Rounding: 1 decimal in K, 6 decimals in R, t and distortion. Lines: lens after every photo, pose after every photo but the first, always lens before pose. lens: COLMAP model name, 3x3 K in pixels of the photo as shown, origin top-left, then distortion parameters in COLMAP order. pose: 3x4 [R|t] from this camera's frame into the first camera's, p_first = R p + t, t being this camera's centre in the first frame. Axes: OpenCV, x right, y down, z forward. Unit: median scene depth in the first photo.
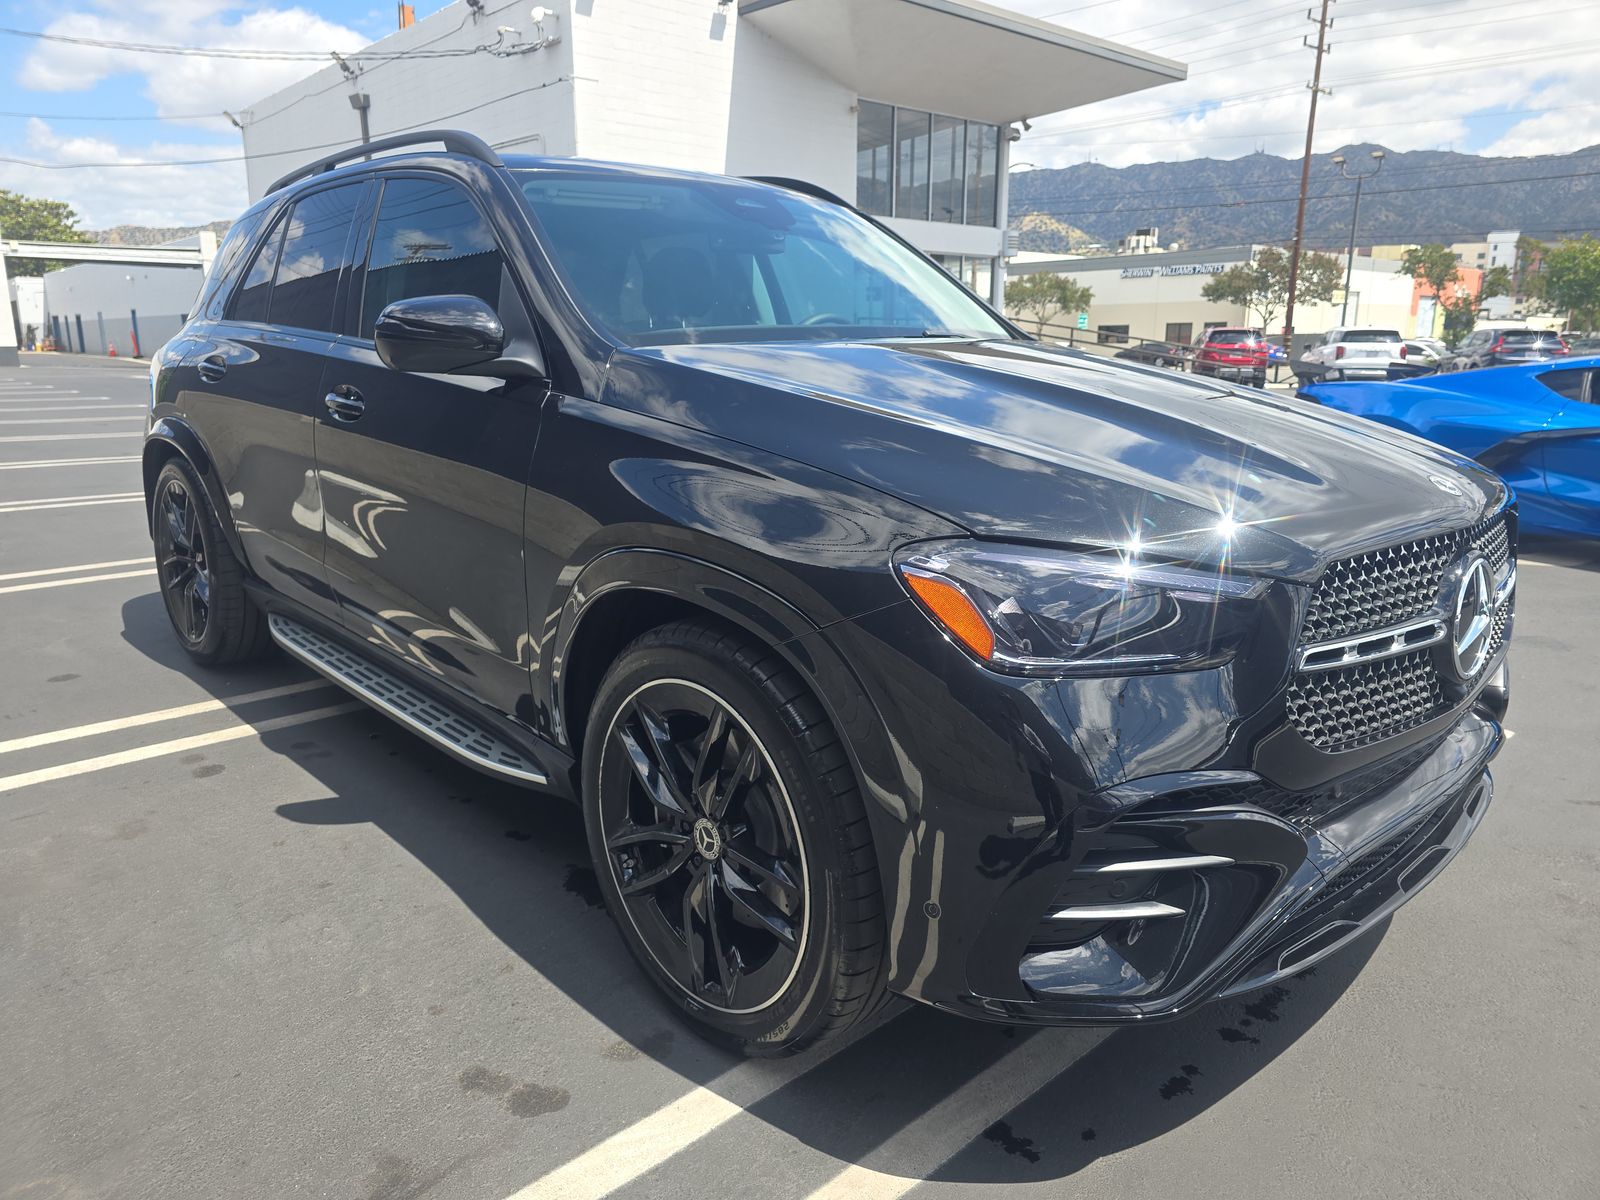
lens RADIAL K [[1092.1, 0, 800.0], [0, 1092.1, 600.0], [0, 0, 1]] dist [0.073226, -0.061717]
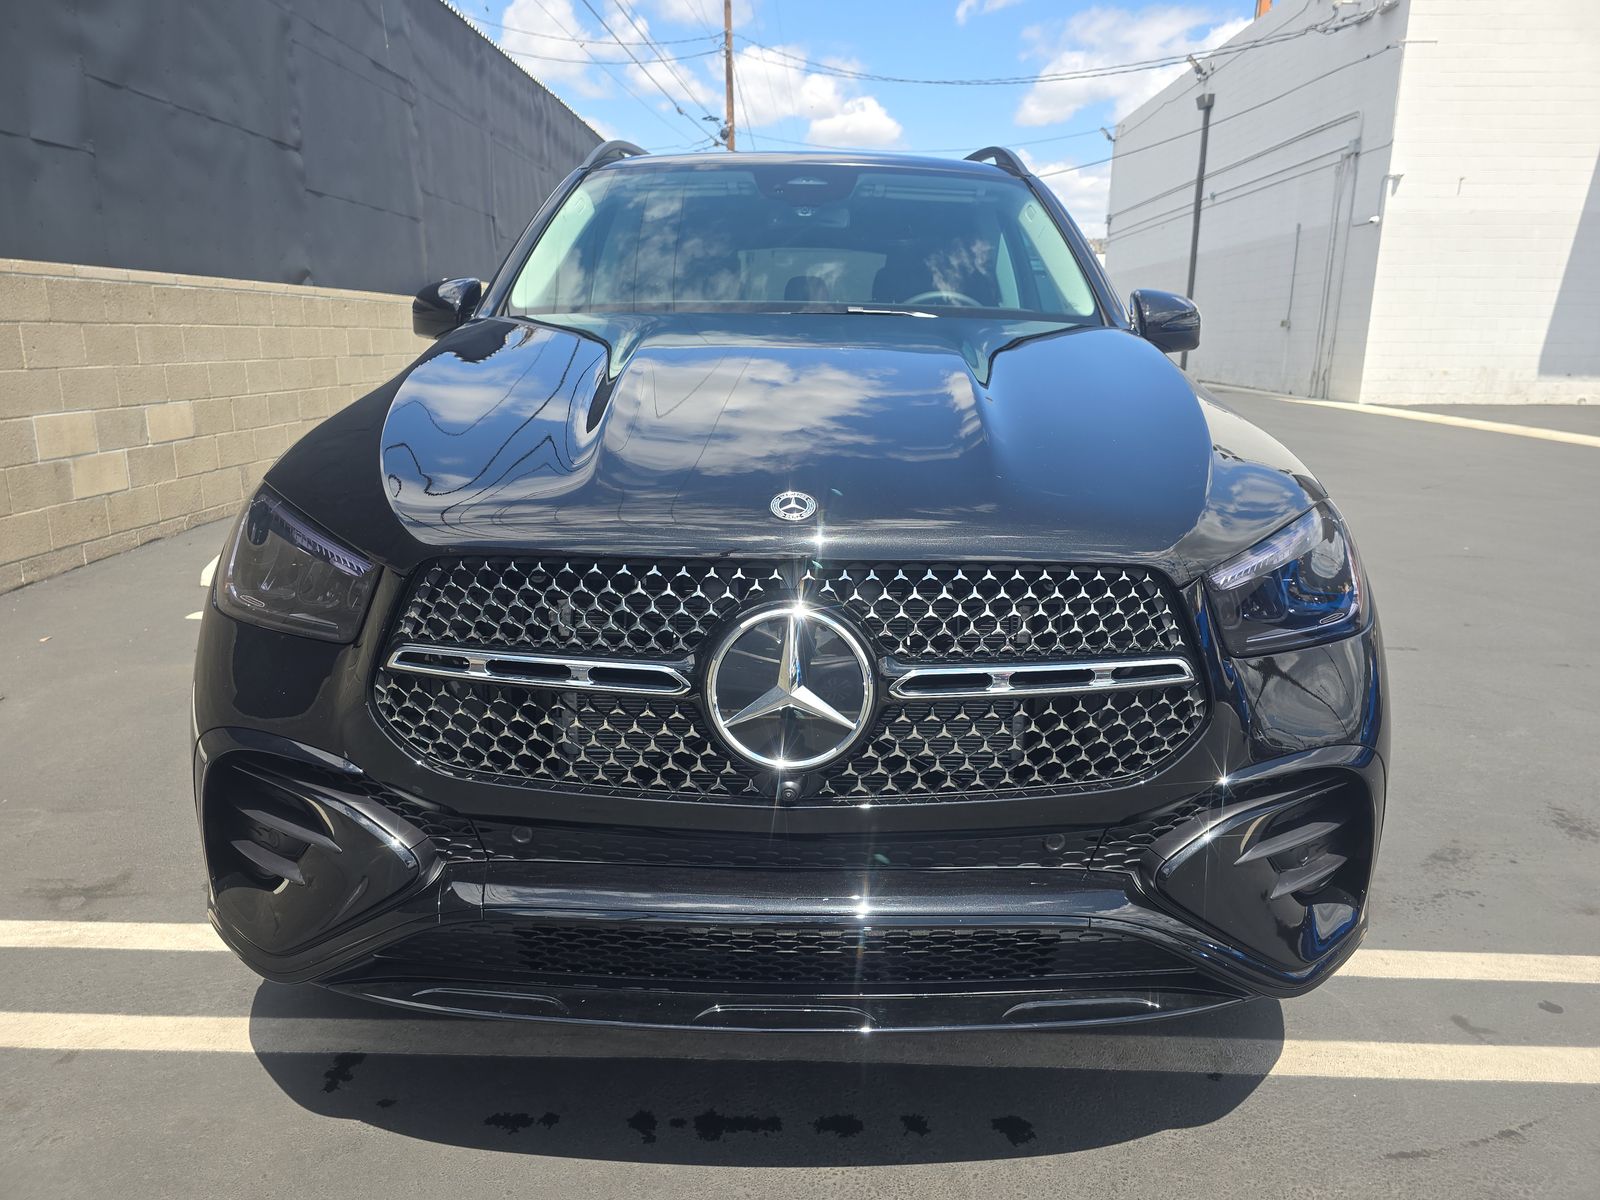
lens RADIAL K [[1092.1, 0, 800.0], [0, 1092.1, 600.0], [0, 0, 1]] dist [0.073226, -0.061717]
pose [[0.716520, 0.180034, -0.673934, 0.128837], [-0.180371, 0.981082, 0.070317, -0.011903], [0.673844, 0.071174, 0.735438, 0.054593]]
